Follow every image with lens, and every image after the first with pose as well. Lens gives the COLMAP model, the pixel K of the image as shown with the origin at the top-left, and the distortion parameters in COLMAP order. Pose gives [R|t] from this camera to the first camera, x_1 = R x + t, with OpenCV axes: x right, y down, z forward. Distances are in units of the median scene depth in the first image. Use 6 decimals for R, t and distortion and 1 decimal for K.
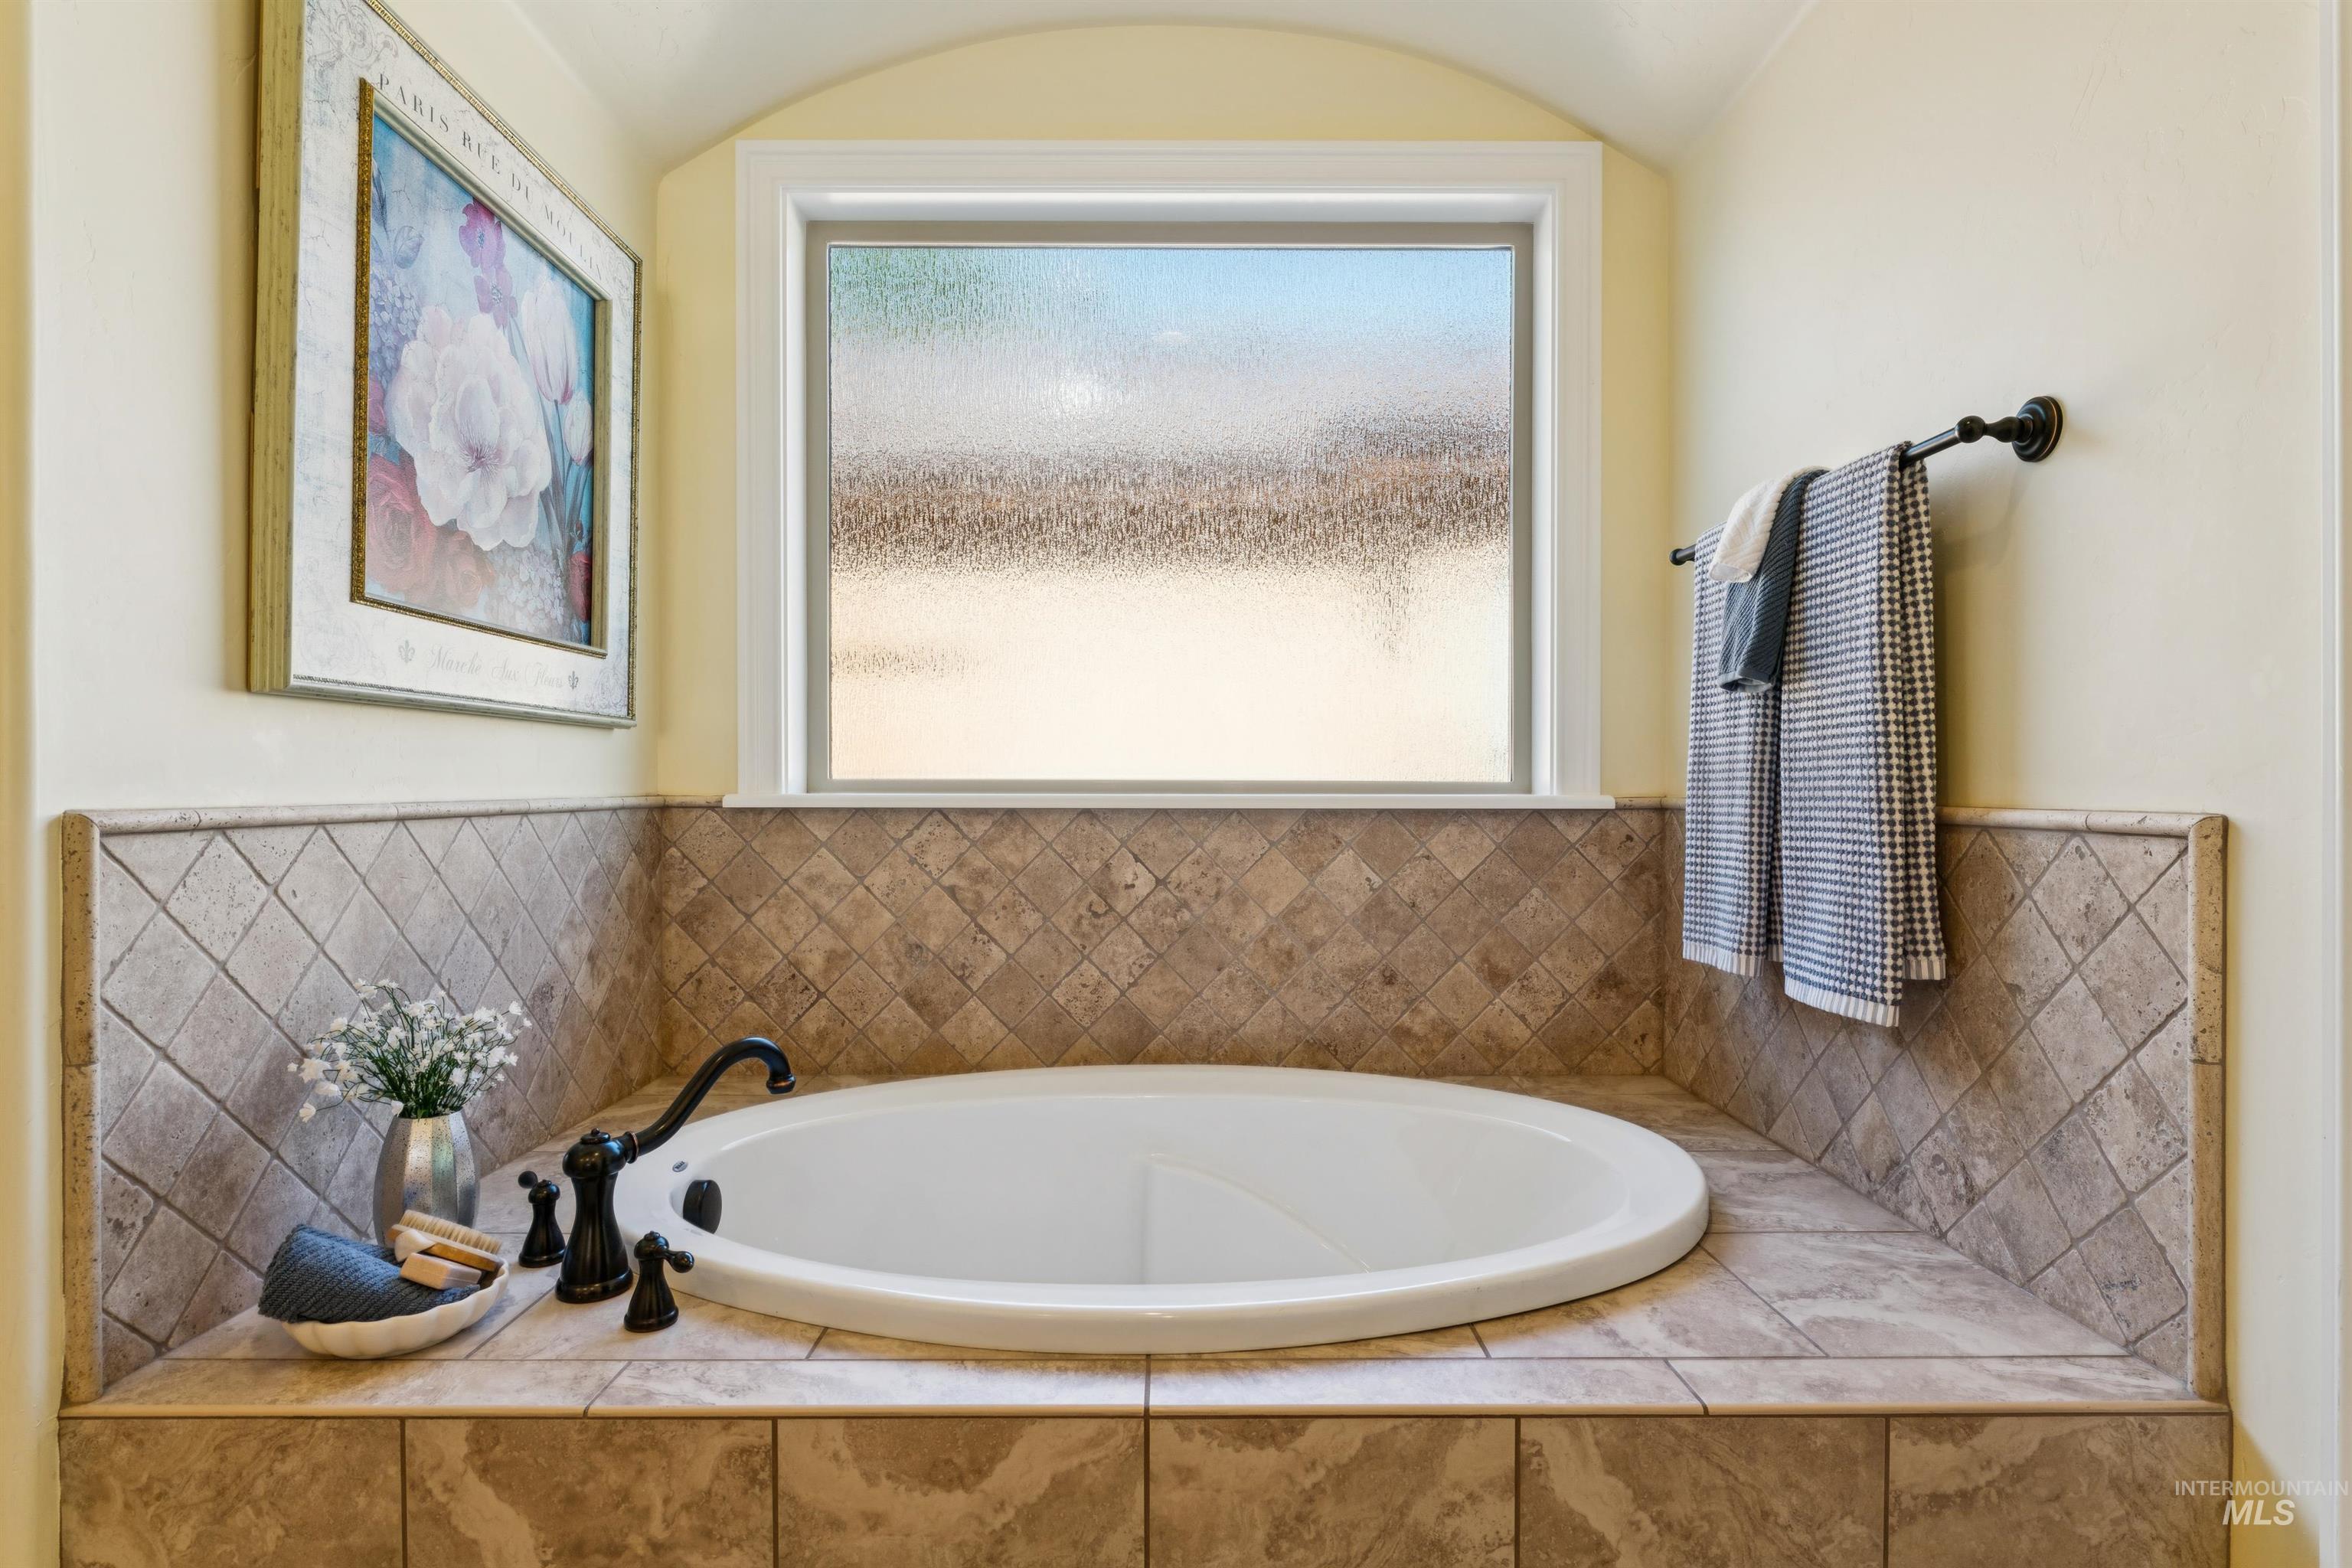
lens RADIAL K [[1197.1, 0, 1176.0], [0, 1197.1, 784.0], [0, 0, 1]] dist [-0.004487, 0.002438]
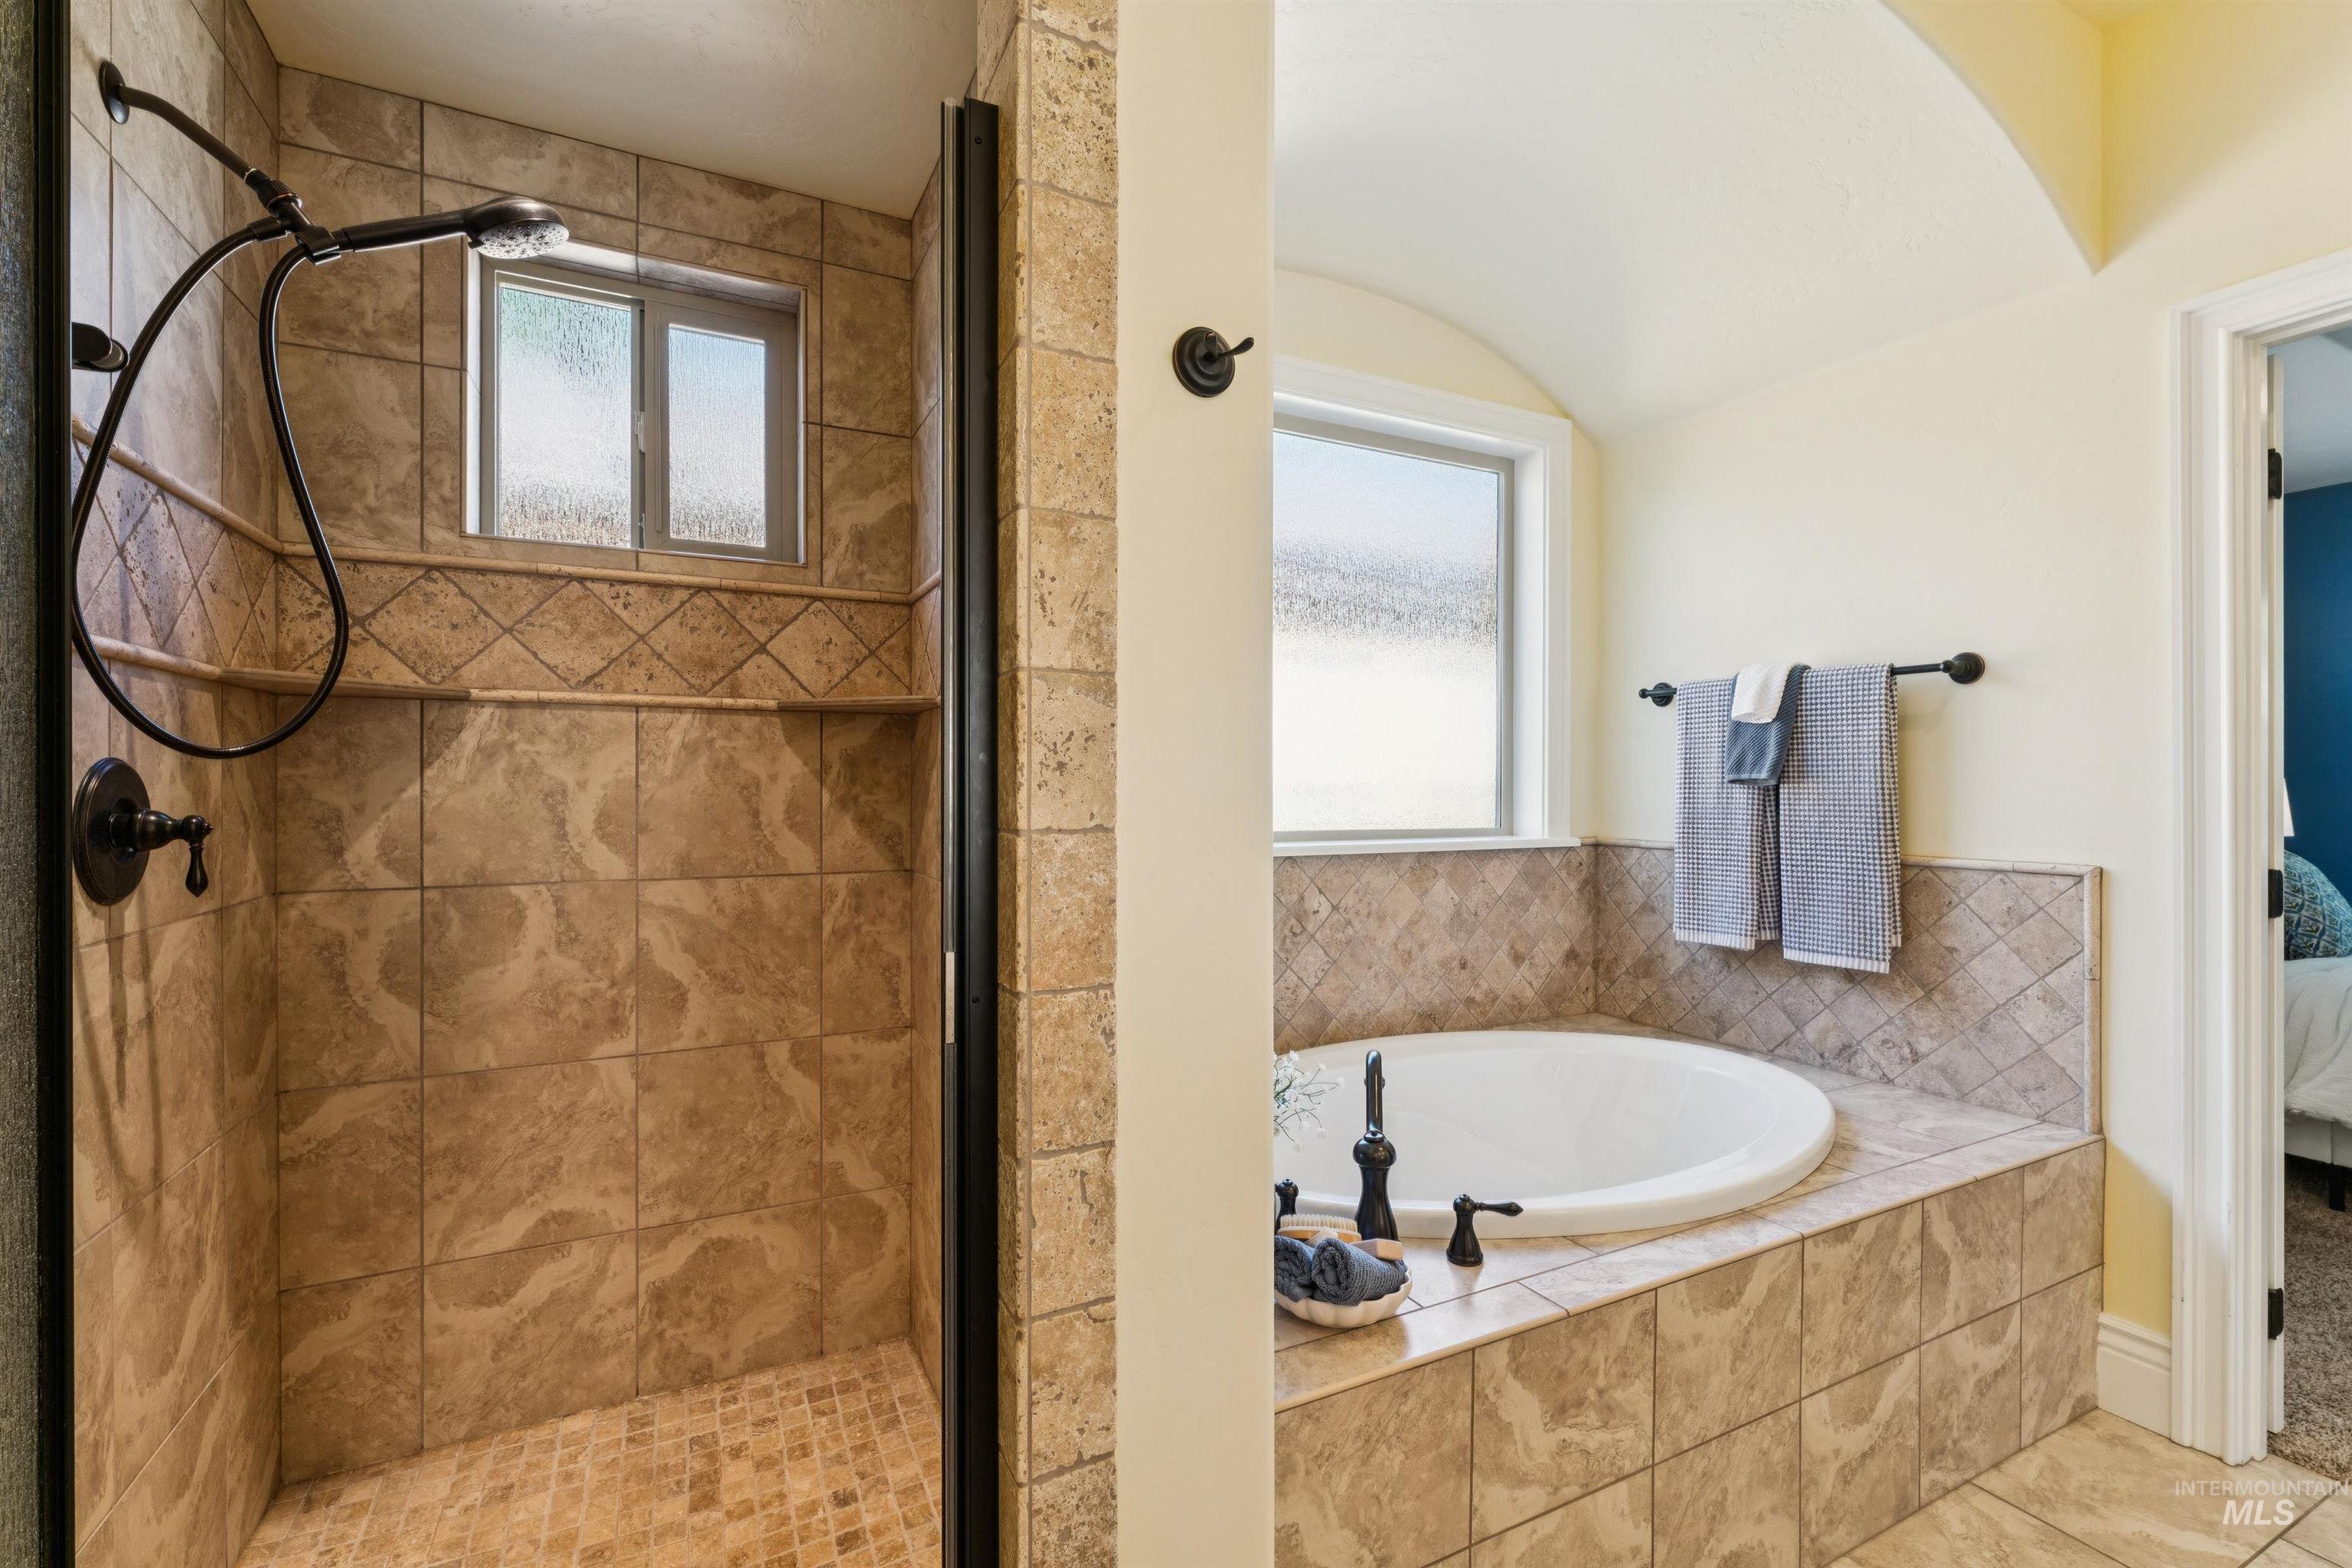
lens RADIAL K [[1008.7, 0, 1176.0], [0, 1008.7, 784.0], [0, 0, 1]] dist [-0.002236, -0.000227]
pose [[0.894047, 0.001189, 0.447972, -1.127089], [-0.000317, 0.999998, -0.002021, -0.093035], [-0.447973, 0.001664, 0.894045, 0.081880]]
